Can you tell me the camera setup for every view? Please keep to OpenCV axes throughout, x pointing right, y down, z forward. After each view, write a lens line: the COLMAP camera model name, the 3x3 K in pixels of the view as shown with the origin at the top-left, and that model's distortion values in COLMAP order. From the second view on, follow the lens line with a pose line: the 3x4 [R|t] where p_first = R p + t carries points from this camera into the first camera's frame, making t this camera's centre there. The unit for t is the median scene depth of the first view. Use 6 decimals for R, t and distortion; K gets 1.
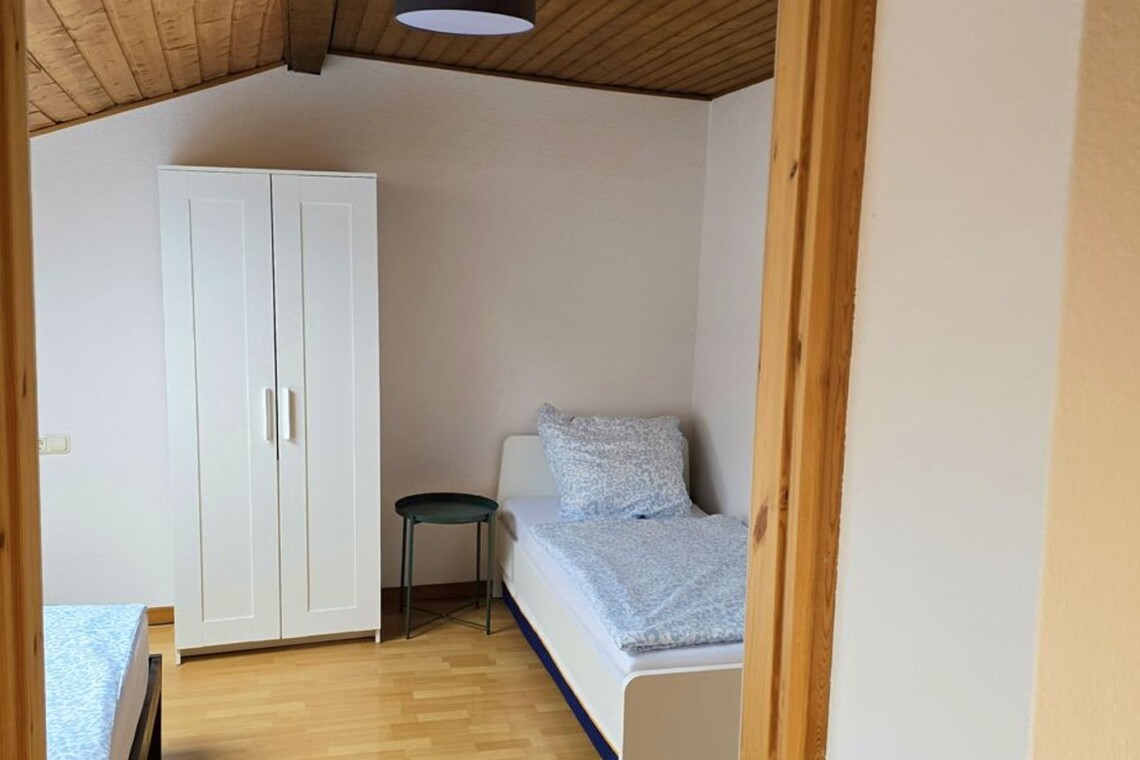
lens RADIAL K [[1108.9, 0, 570.3], [0, 1108.9, 397.9], [0, 0, 1]] dist [0.100470, -0.140160]
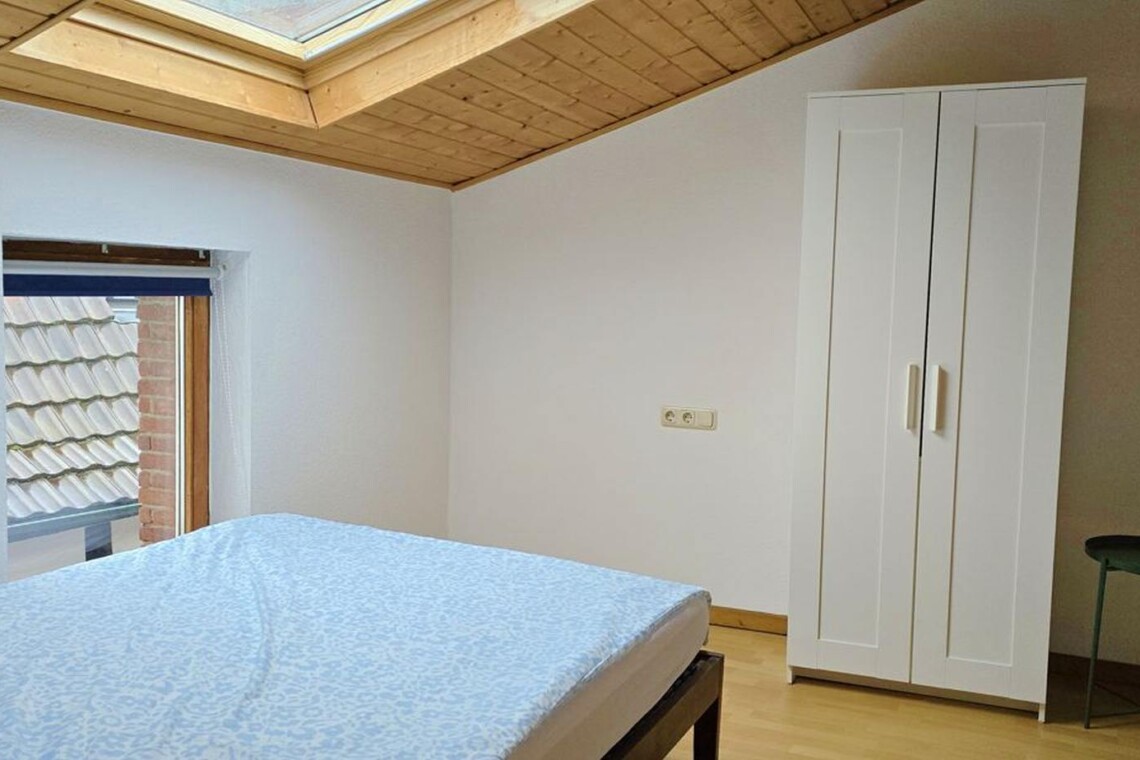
lens RADIAL K [[1108.9, 0, 570.3], [0, 1108.9, 397.9], [0, 0, 1]] dist [0.100470, -0.140160]
pose [[0.773774, 0.071283, -0.629438, 0.042598], [-0.101020, 0.994818, -0.011523, 0.047623], [0.625354, 0.072502, 0.776965, 0.217422]]
